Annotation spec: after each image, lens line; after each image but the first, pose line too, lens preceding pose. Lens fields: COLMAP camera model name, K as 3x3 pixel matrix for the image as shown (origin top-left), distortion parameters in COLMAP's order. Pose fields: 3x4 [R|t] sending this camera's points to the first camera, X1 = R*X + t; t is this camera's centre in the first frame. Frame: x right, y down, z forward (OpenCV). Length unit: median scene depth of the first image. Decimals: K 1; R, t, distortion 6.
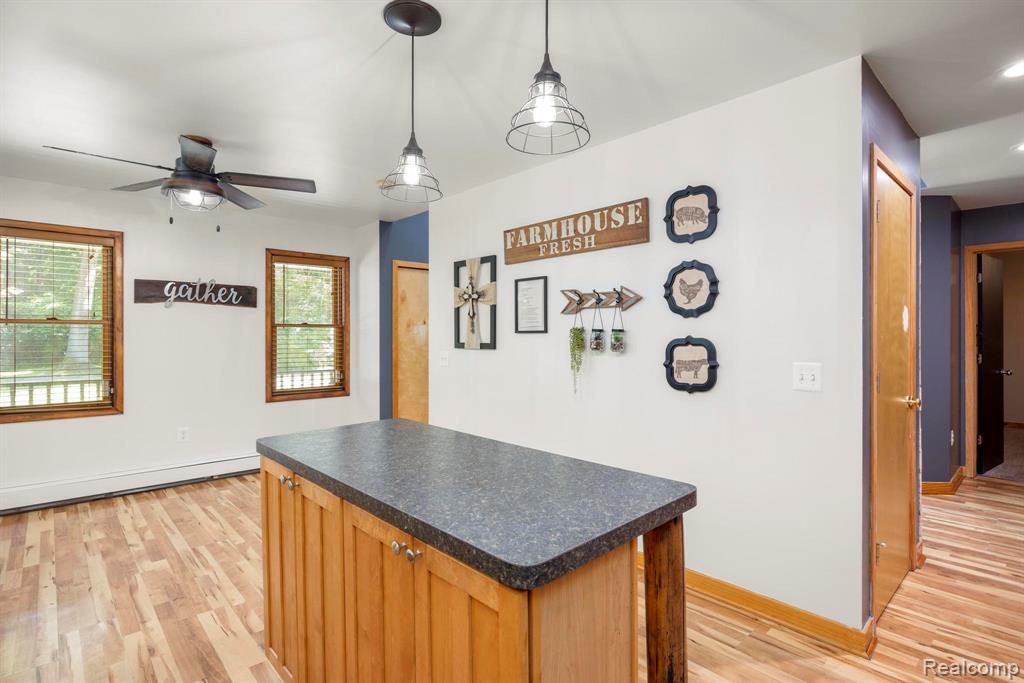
lens RADIAL K [[502.8, 0, 513.2], [0, 502.8, 337.7], [0, 0, 1]] dist [-0.013188, 0.000368]
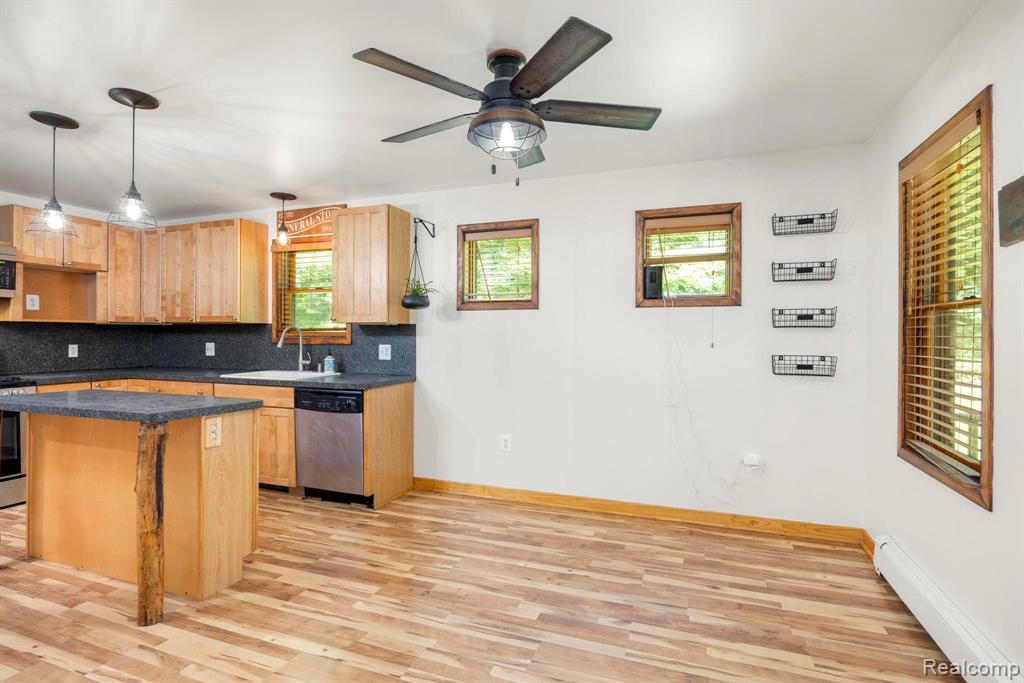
lens RADIAL K [[502.8, 0, 513.2], [0, 502.8, 337.7], [0, 0, 1]] dist [-0.013188, 0.000368]
pose [[-0.892209, -0.001490, -0.451620, -0.290269], [-0.005153, 0.999963, 0.006881, 0.004430], [0.451593, 0.008467, -0.892184, 1.523752]]
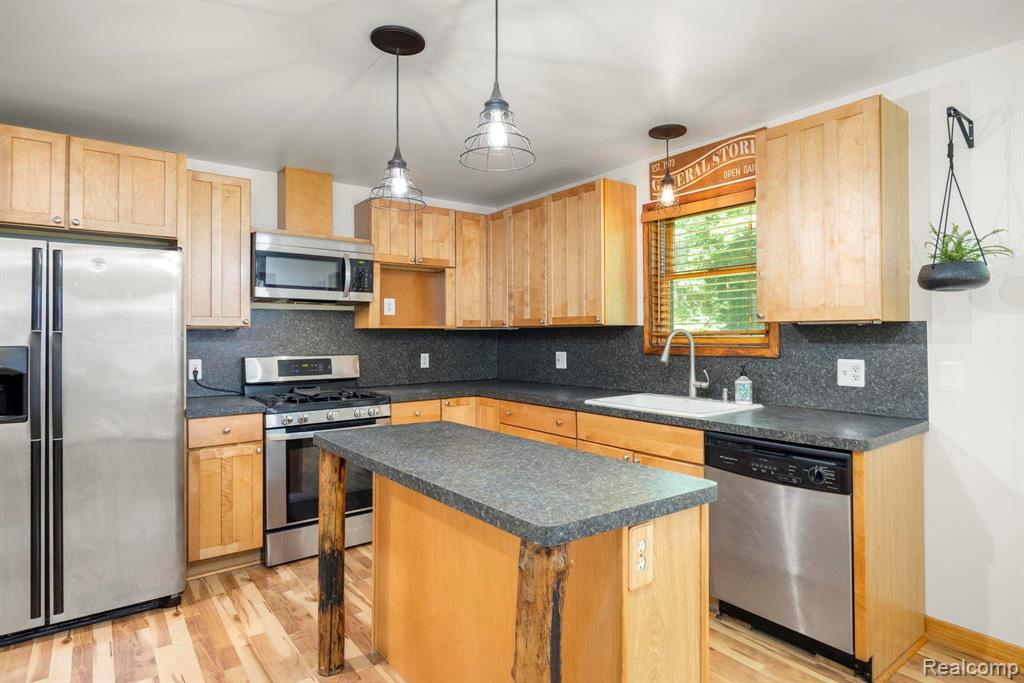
lens RADIAL K [[556.6, 0, 511.8], [0, 556.6, 329.5], [0, 0, 1]] dist [-0.005321, -0.000714]
pose [[-0.994272, 0.006141, 0.106702, -0.177459], [0.005123, 0.999939, -0.009810, -0.004853], [-0.106756, -0.009207, -0.994243, 1.052448]]
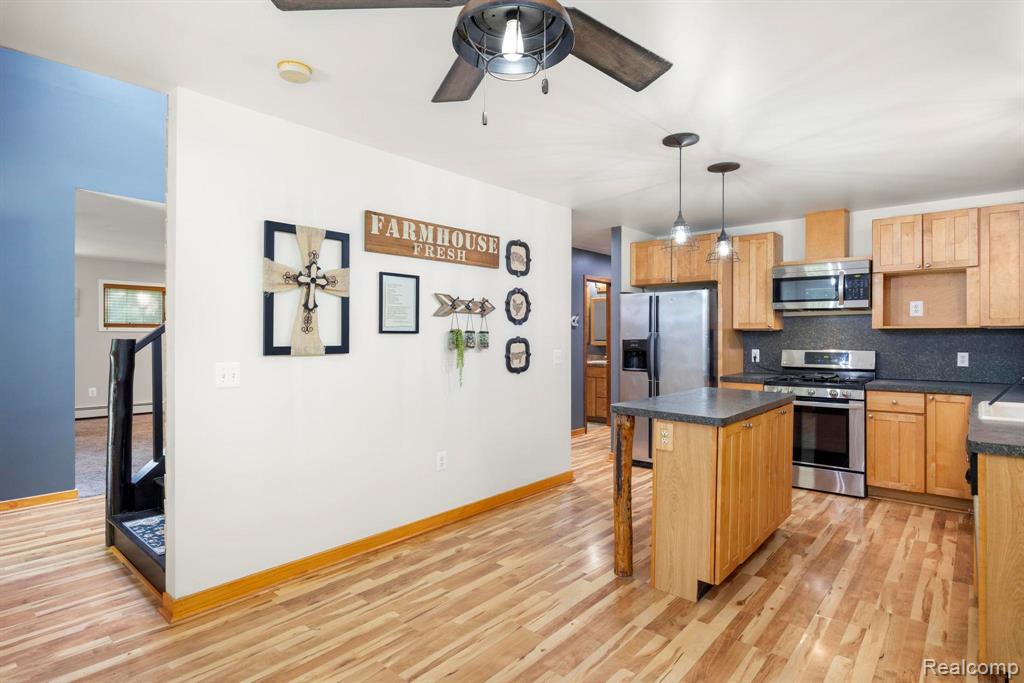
lens RADIAL K [[536.4, 0, 515.3], [0, 536.4, 338.0], [0, 0, 1]] dist [-0.003045, -0.000502]
pose [[-0.109682, -0.003771, 0.993960, -1.050811], [0.002050, 0.999990, 0.004020, -0.004717], [-0.993965, 0.002478, -0.109674, 0.968271]]
